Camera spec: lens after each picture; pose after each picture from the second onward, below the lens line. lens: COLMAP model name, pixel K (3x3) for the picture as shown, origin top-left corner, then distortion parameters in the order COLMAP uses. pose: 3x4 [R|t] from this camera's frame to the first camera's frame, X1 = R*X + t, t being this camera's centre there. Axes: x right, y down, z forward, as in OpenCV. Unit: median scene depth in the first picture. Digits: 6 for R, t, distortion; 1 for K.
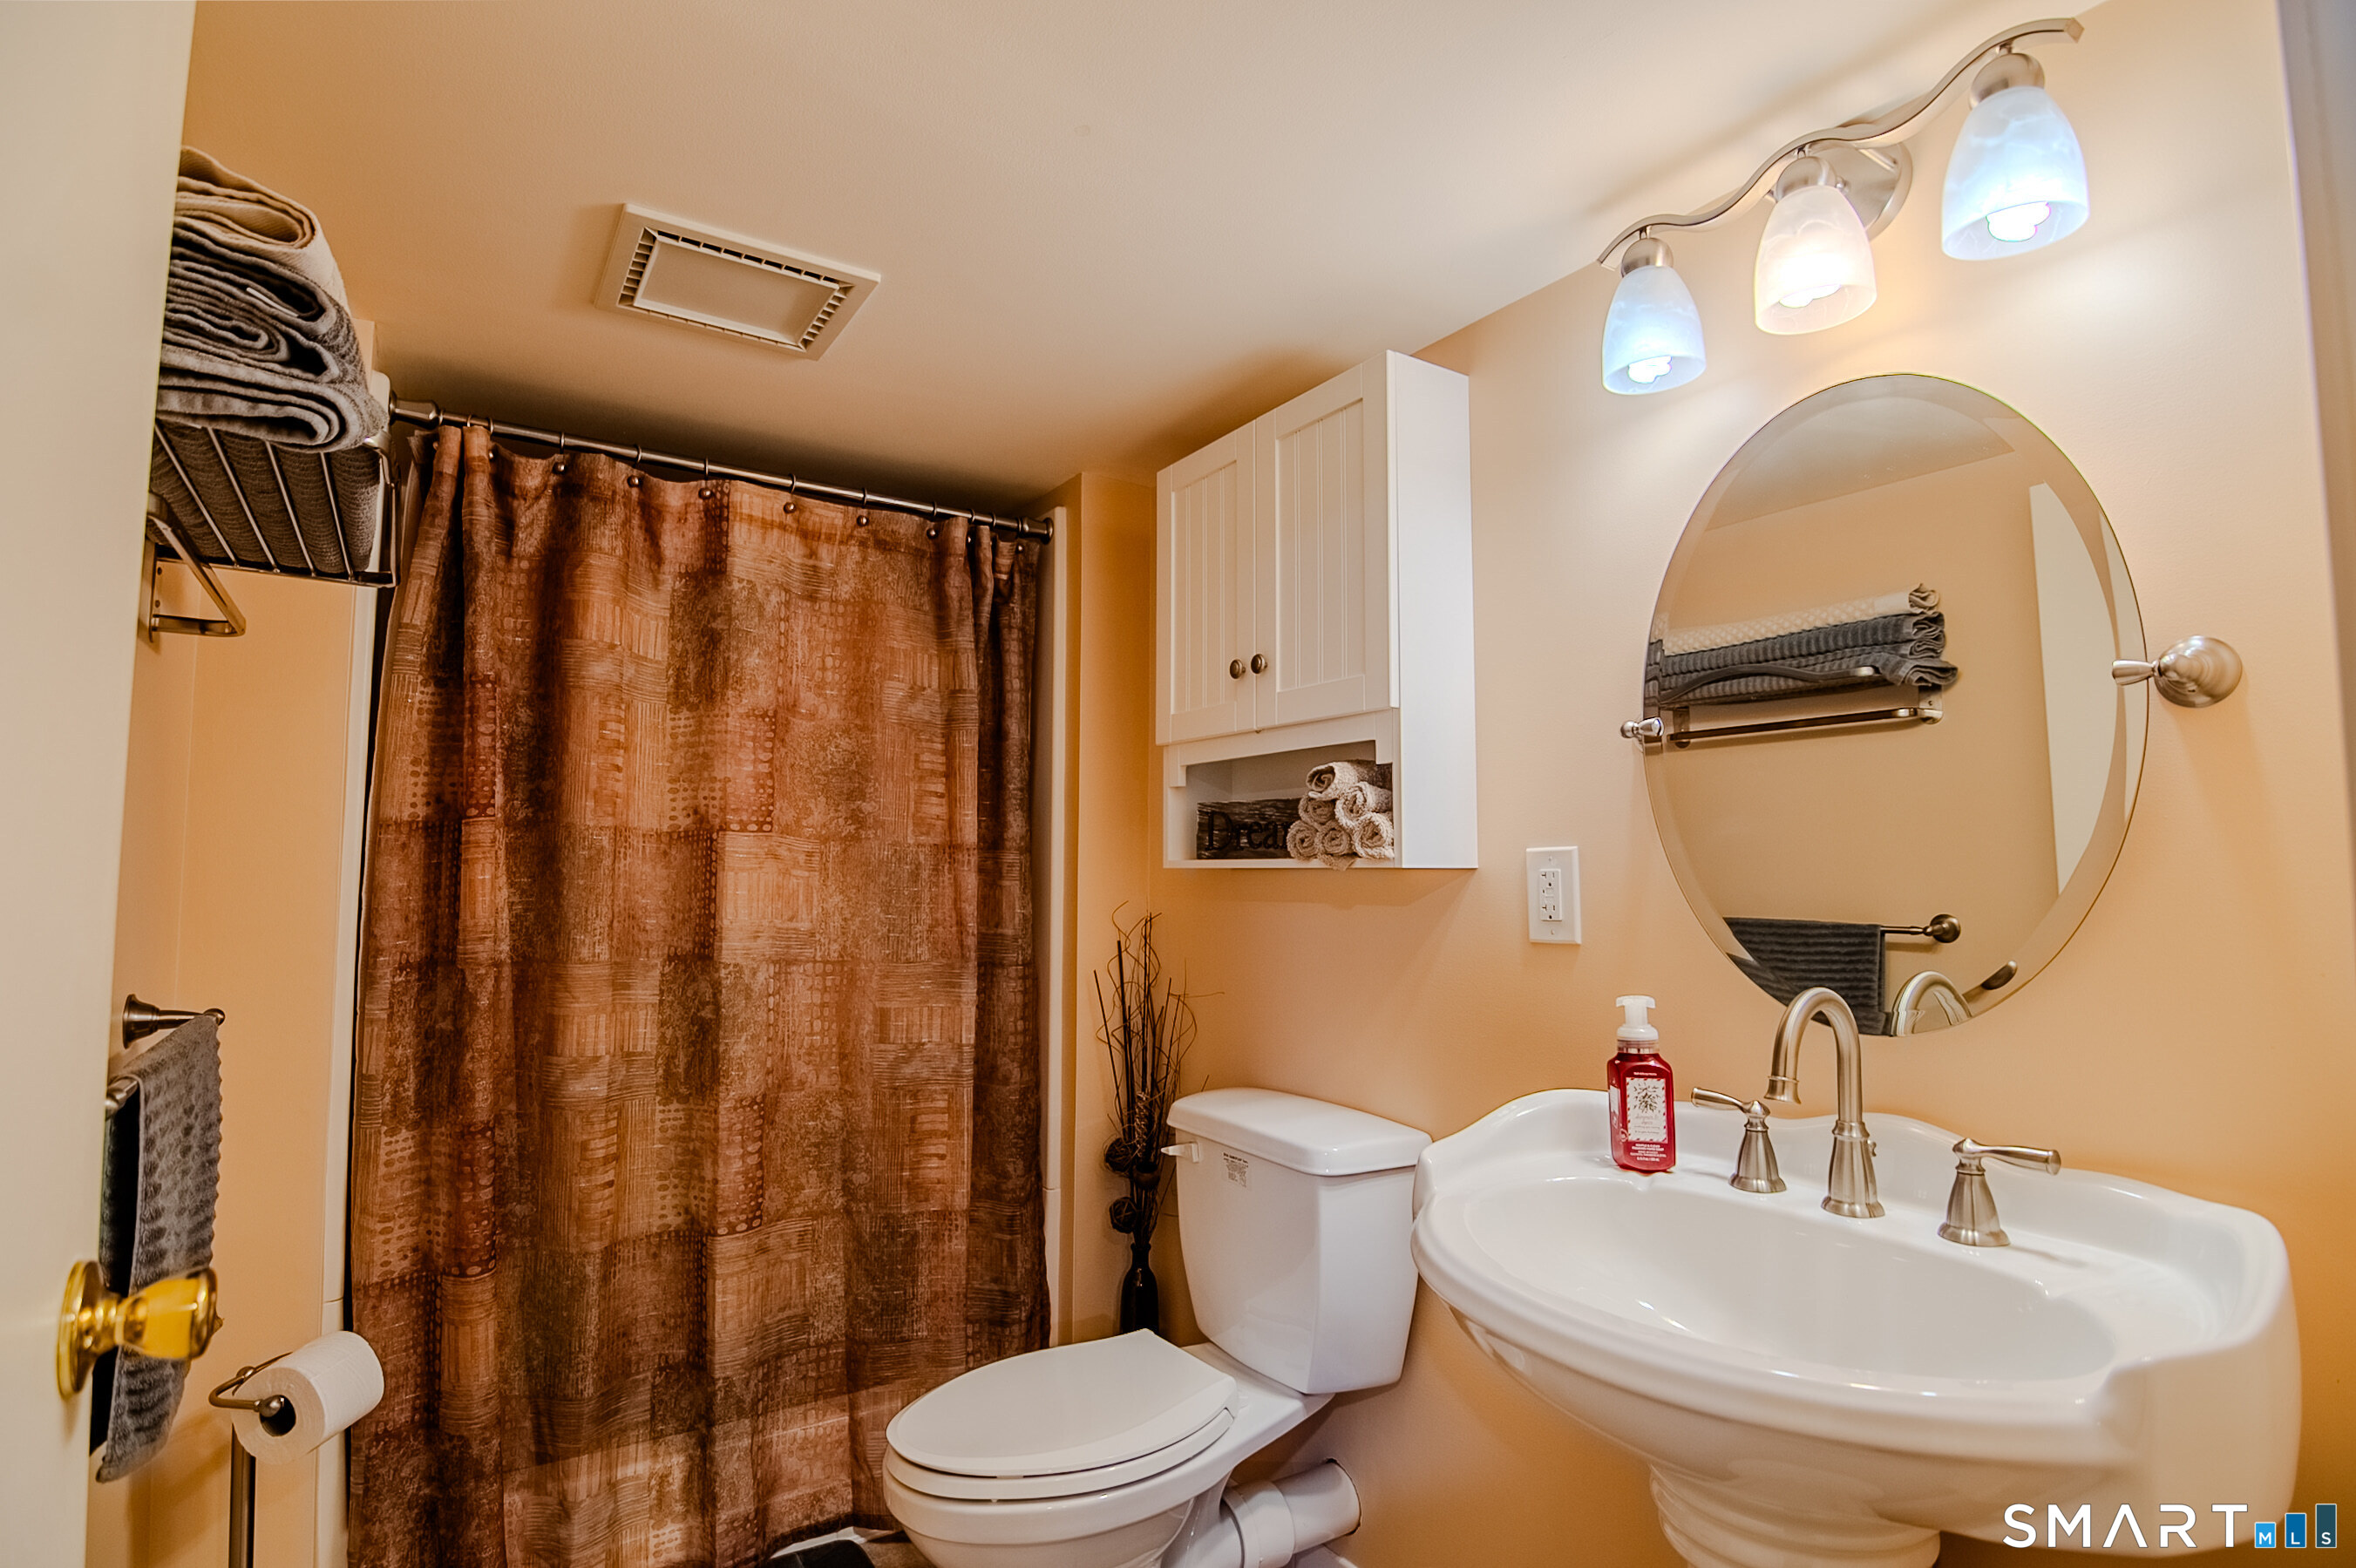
lens RADIAL K [[1148.2, 0, 1177.3], [0, 1148.2, 789.7], [0, 0, 1]] dist [-0.022950, 0.001612]
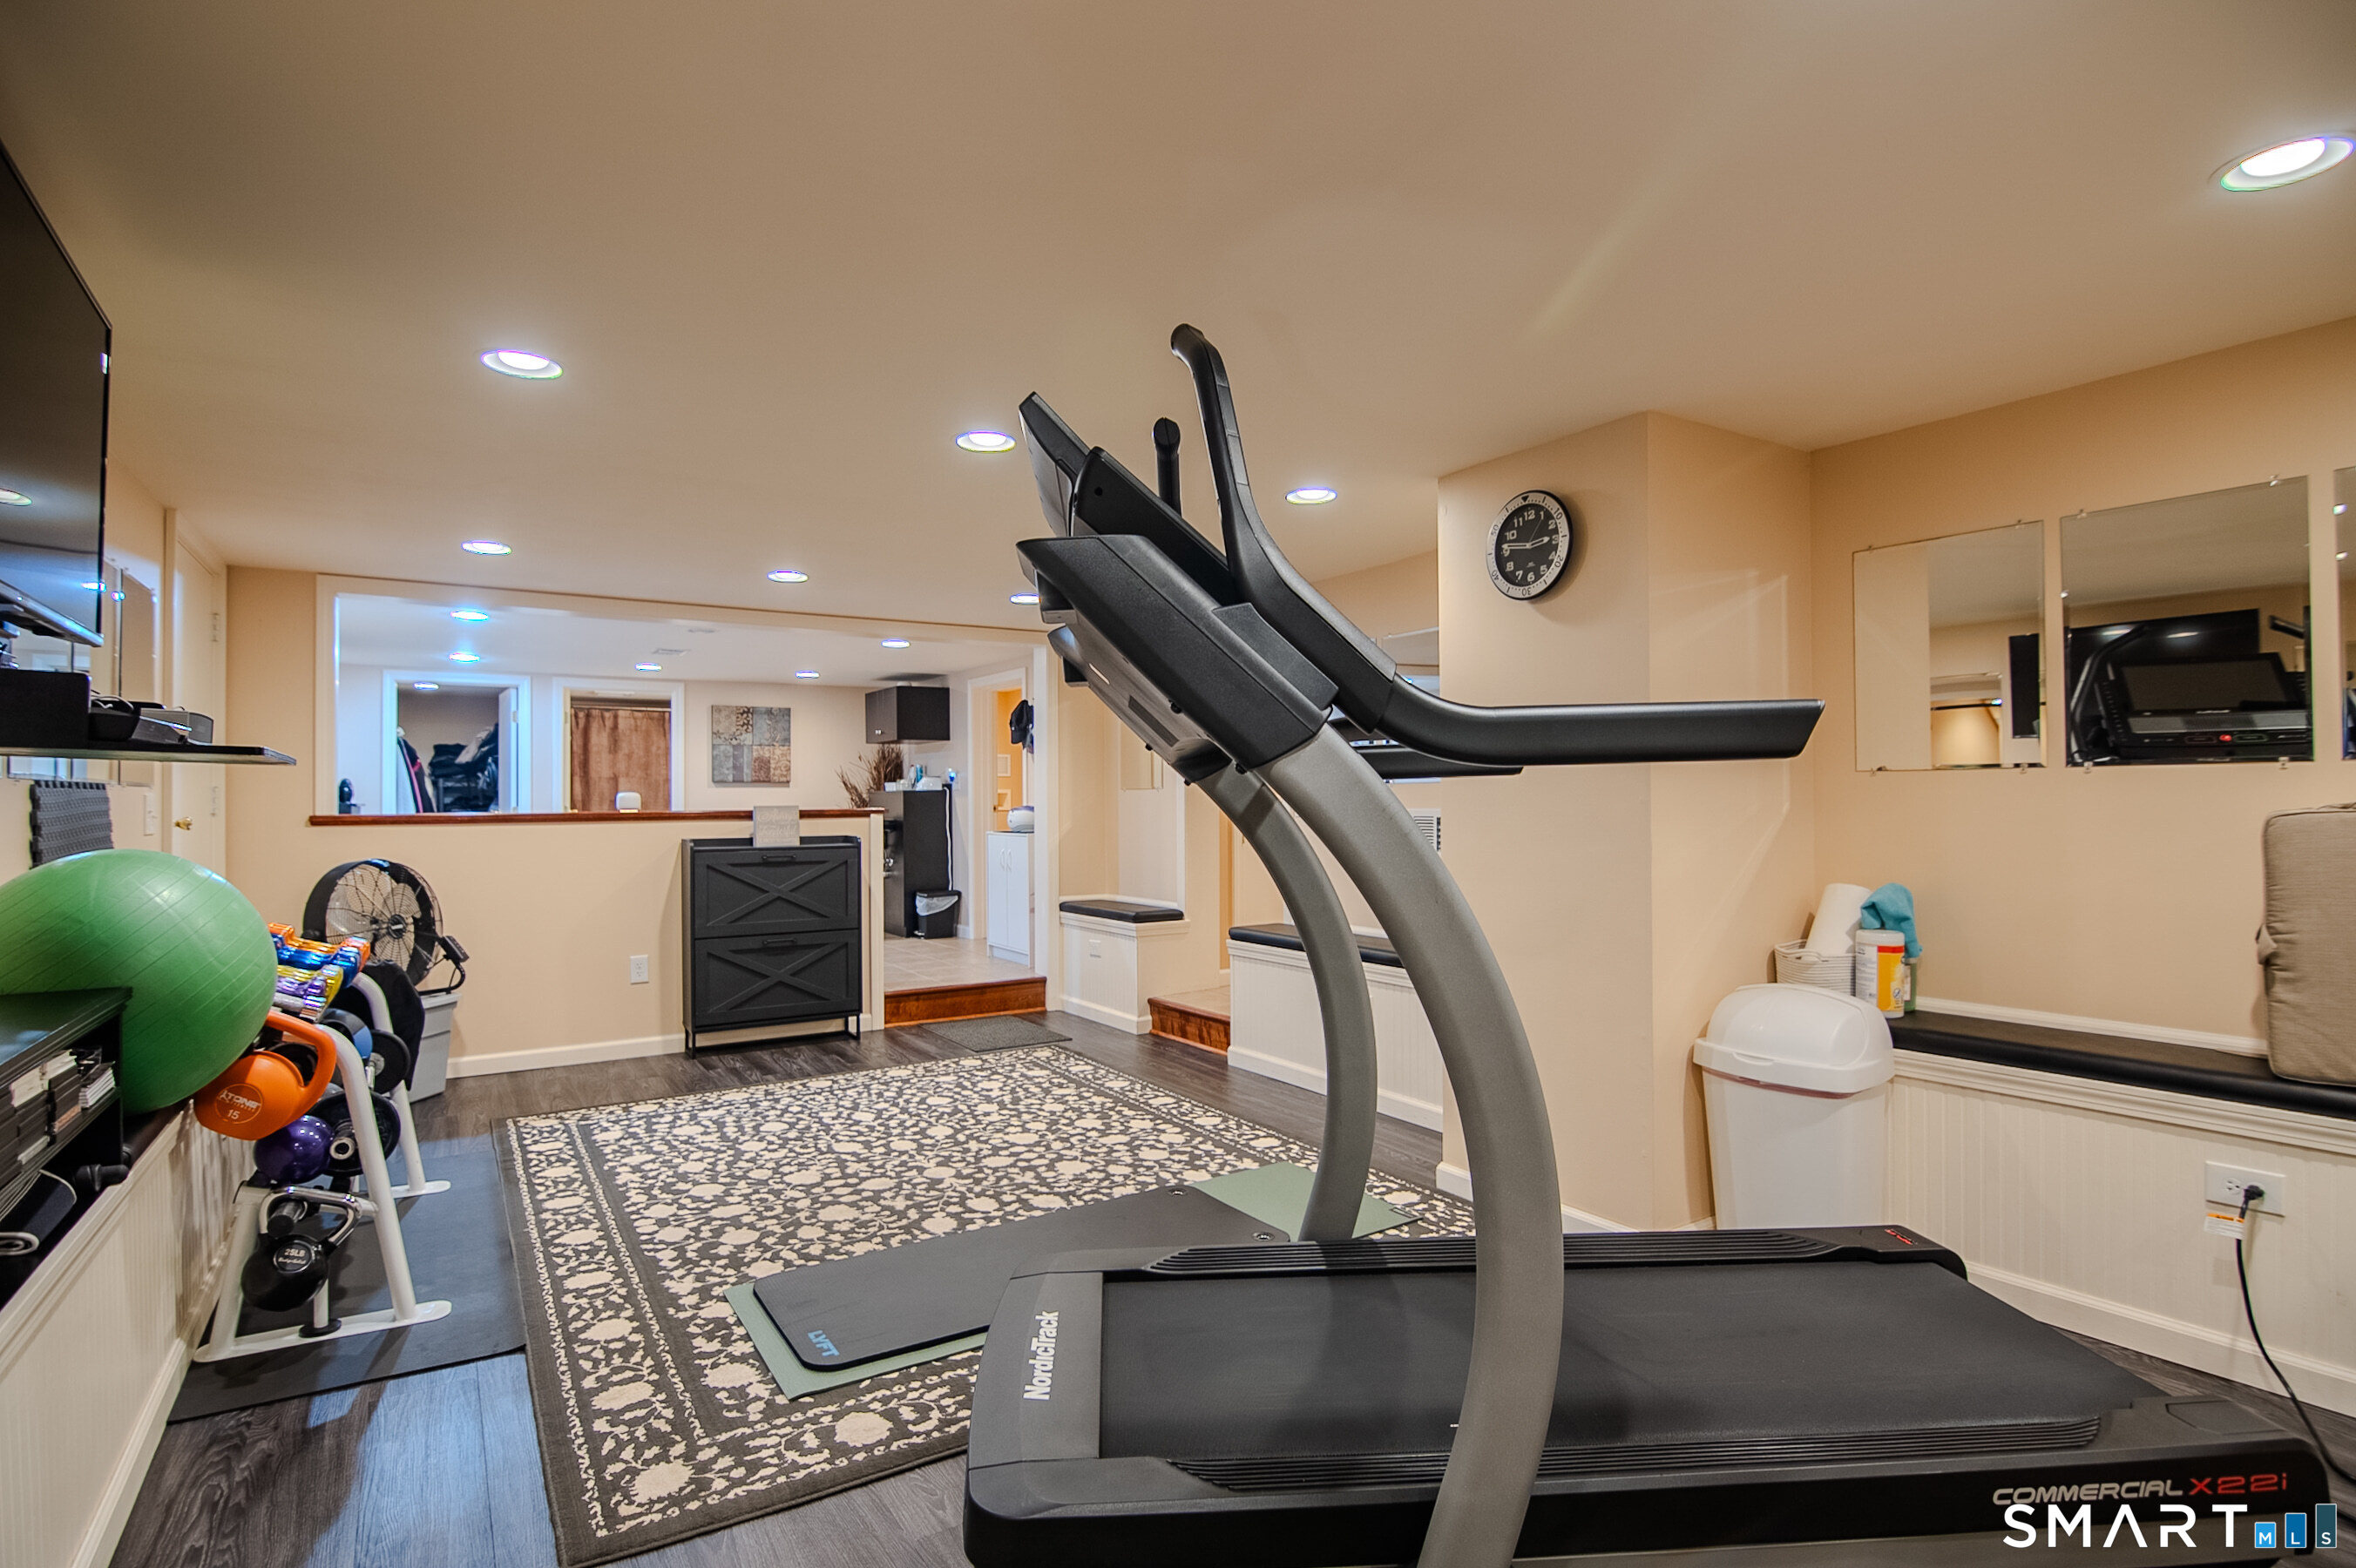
lens RADIAL K [[1148.1, 0, 1175.9], [0, 1148.1, 786.4], [0, 0, 1]] dist [-0.022950, 0.001612]
pose [[0.999895, -0.003660, -0.014004, 2.239921], [0.004586, 0.997766, 0.066645, -0.259957], [0.013729, -0.066703, 0.997678, -4.215946]]
